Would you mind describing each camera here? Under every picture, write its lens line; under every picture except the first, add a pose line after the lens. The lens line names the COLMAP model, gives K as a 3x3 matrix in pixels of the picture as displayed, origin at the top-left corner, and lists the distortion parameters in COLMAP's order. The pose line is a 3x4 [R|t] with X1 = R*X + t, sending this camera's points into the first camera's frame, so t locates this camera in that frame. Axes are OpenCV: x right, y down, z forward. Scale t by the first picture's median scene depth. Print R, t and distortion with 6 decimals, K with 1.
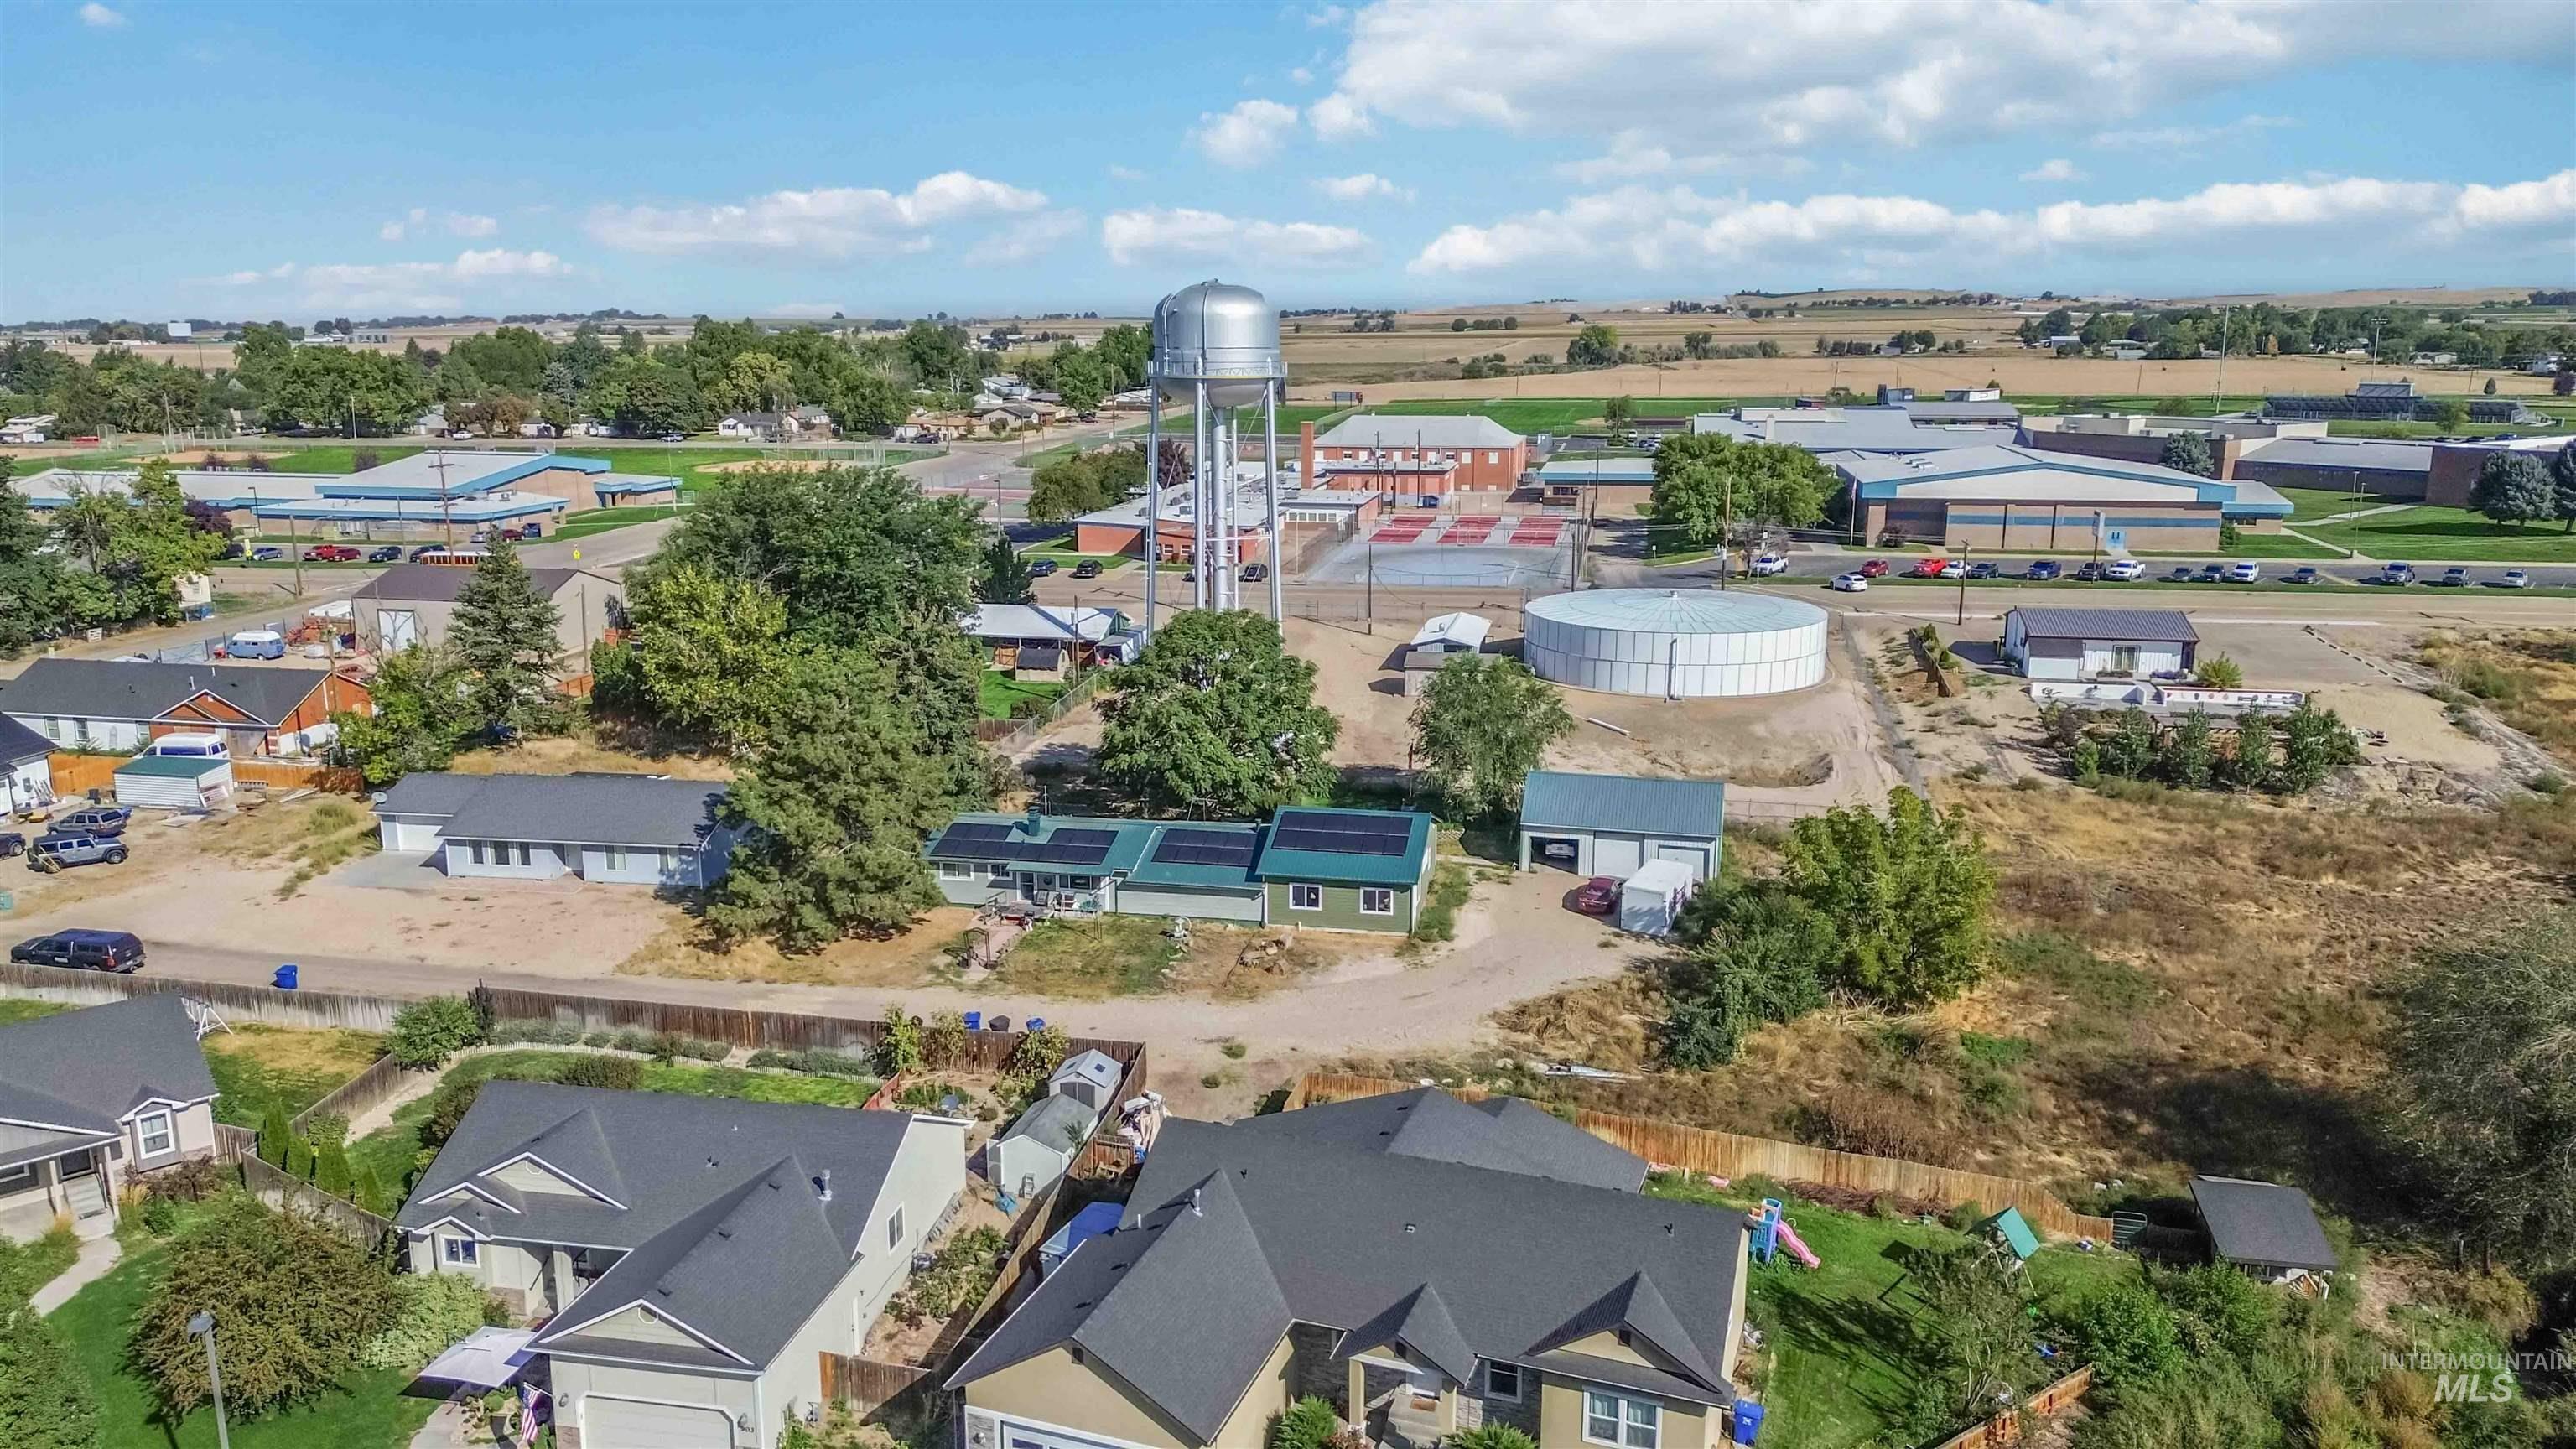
lens RADIAL K [[1813.7, 0, 1292.8], [0, 1813.7, 729.9], [0, 0, 1]] dist [0.090285, -0.088598]
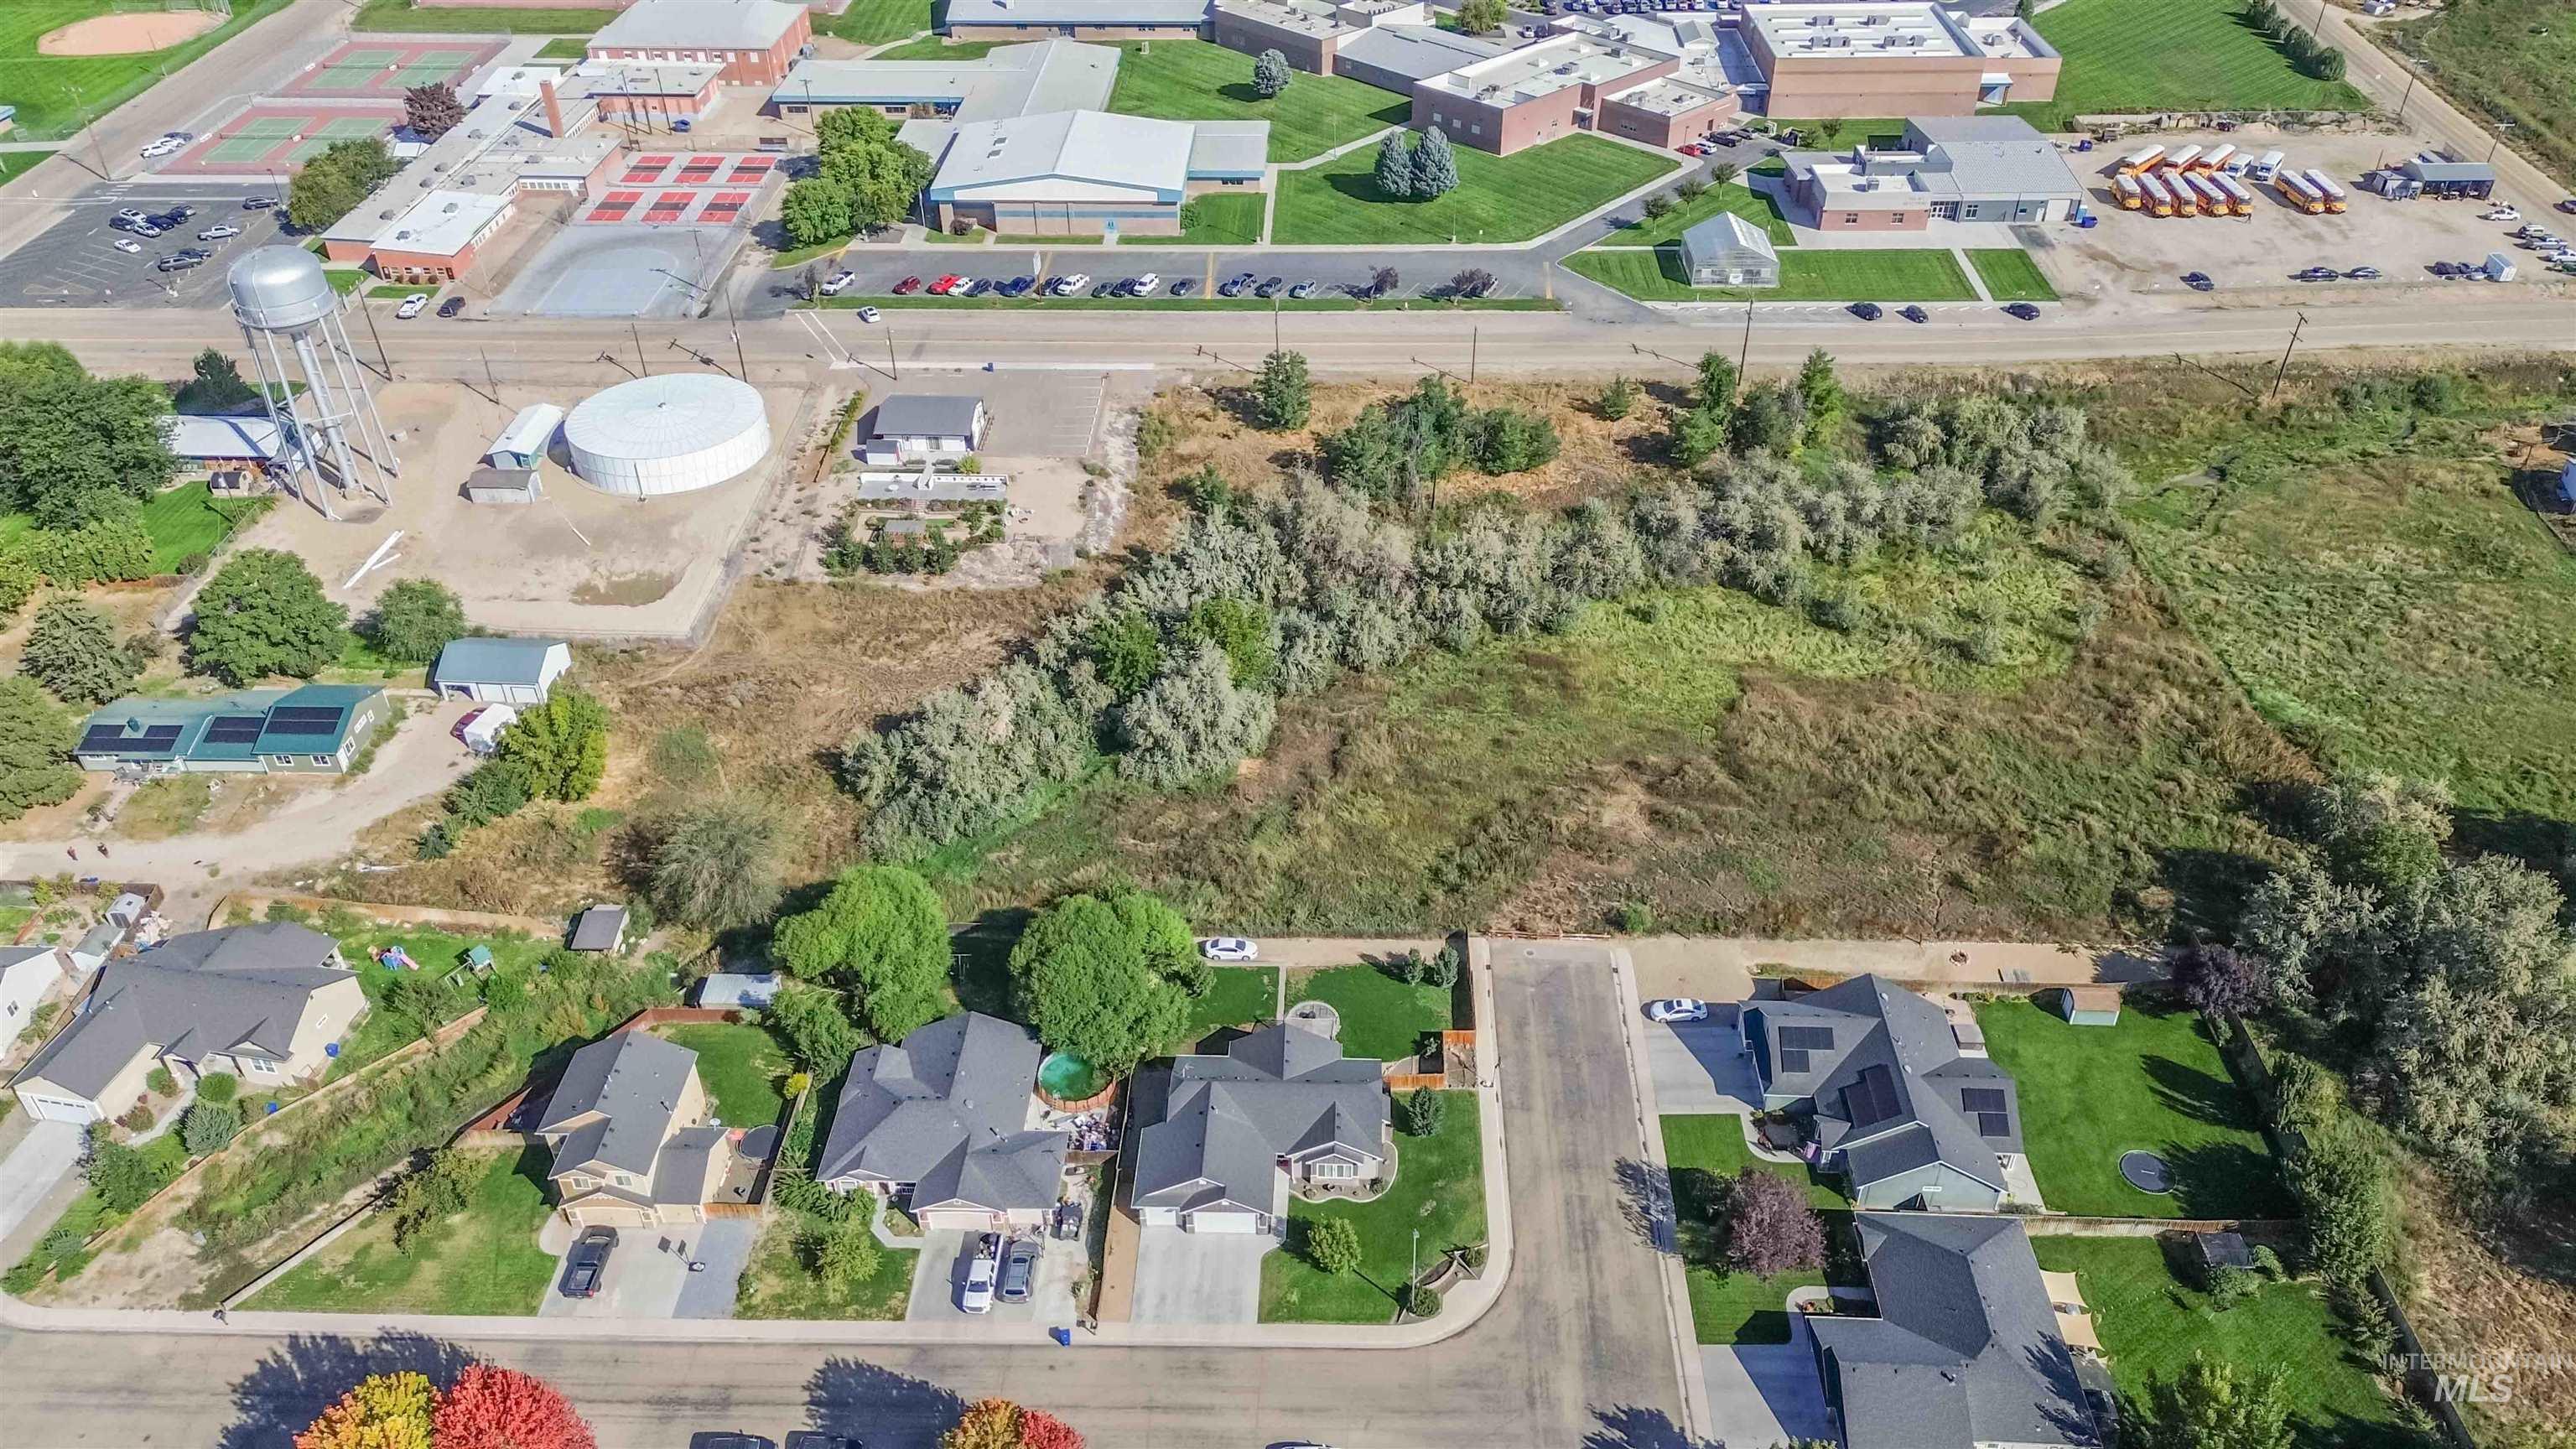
lens RADIAL K [[1820.0, 0, 1292.9], [0, 1820.0, 715.2], [0, 0, 1]] dist [0.085573, -0.083339]
pose [[0.986585, -0.102571, 0.127002, 0.613382], [0.044463, 0.917384, 0.395513, -0.512136], [-0.157078, -0.384560, 0.909637, -0.721384]]
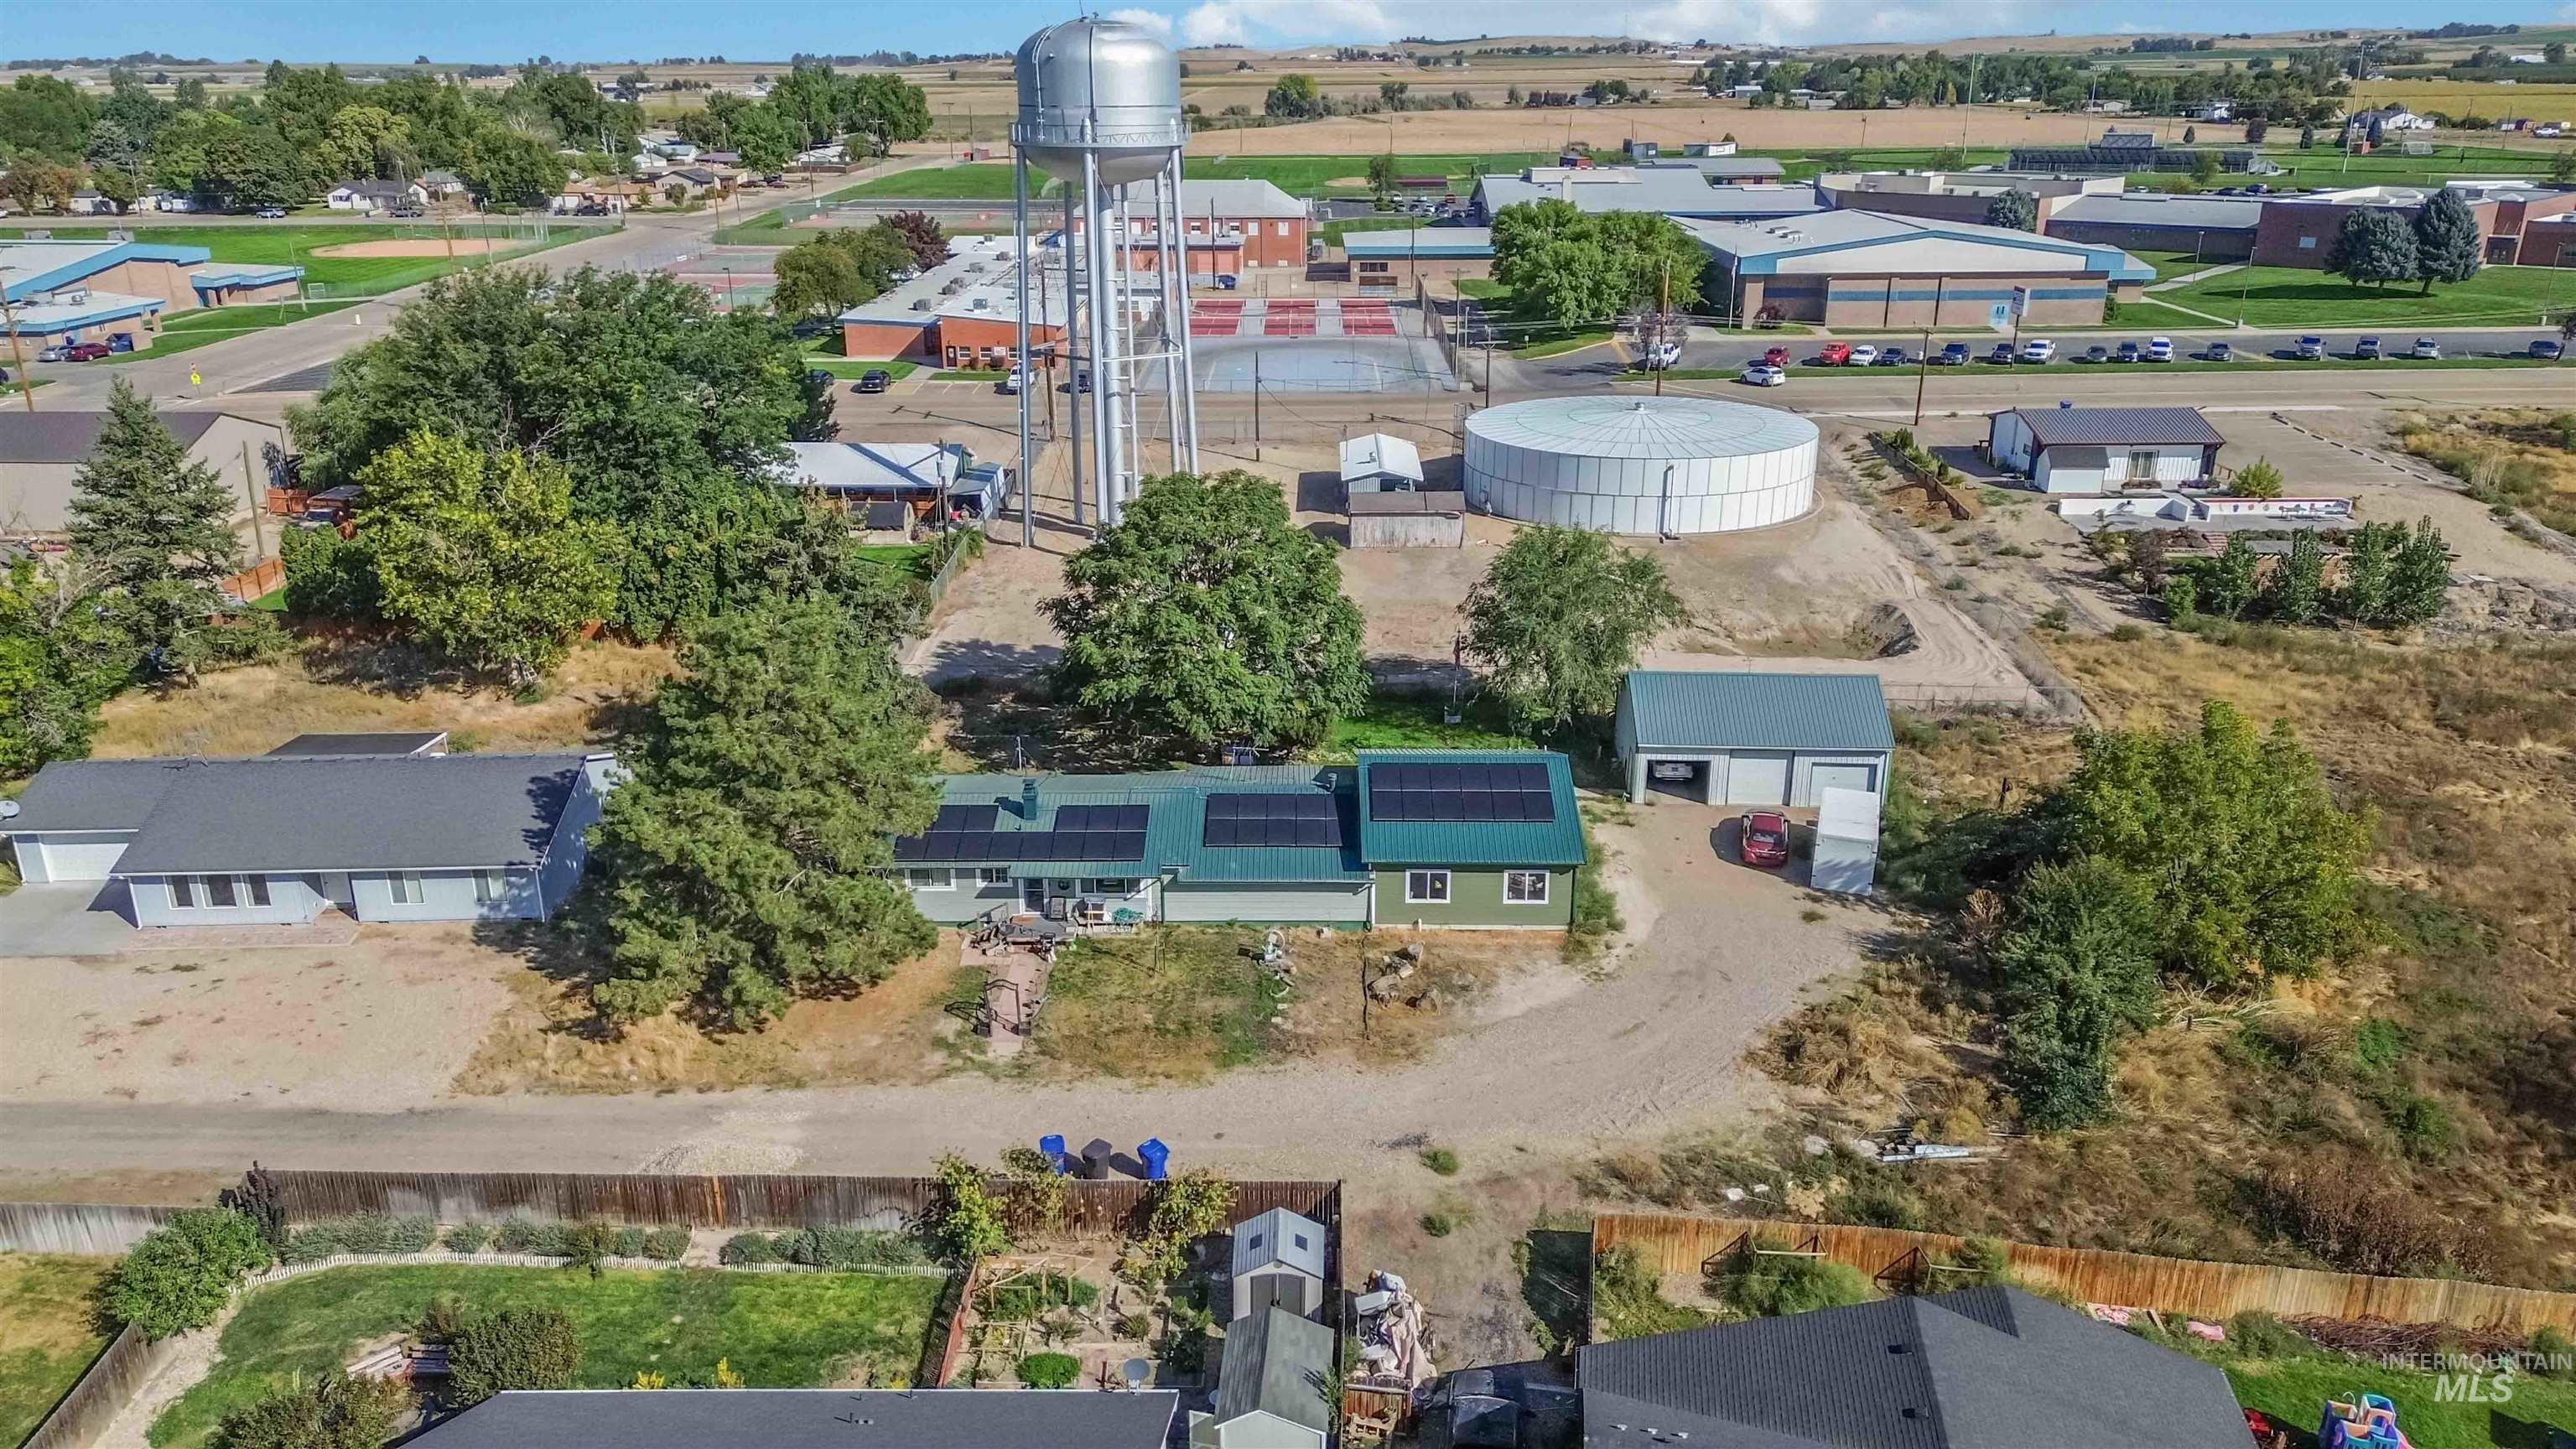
lens RADIAL K [[1820.0, 0, 1292.9], [0, 1820.0, 715.2], [0, 0, 1]] dist [0.085573, -0.083339]
pose [[0.983702, -0.061795, 0.168856, -0.122658], [0.041534, 0.991784, 0.120992, -0.050125], [-0.174946, -0.112007, 0.978186, 0.215419]]
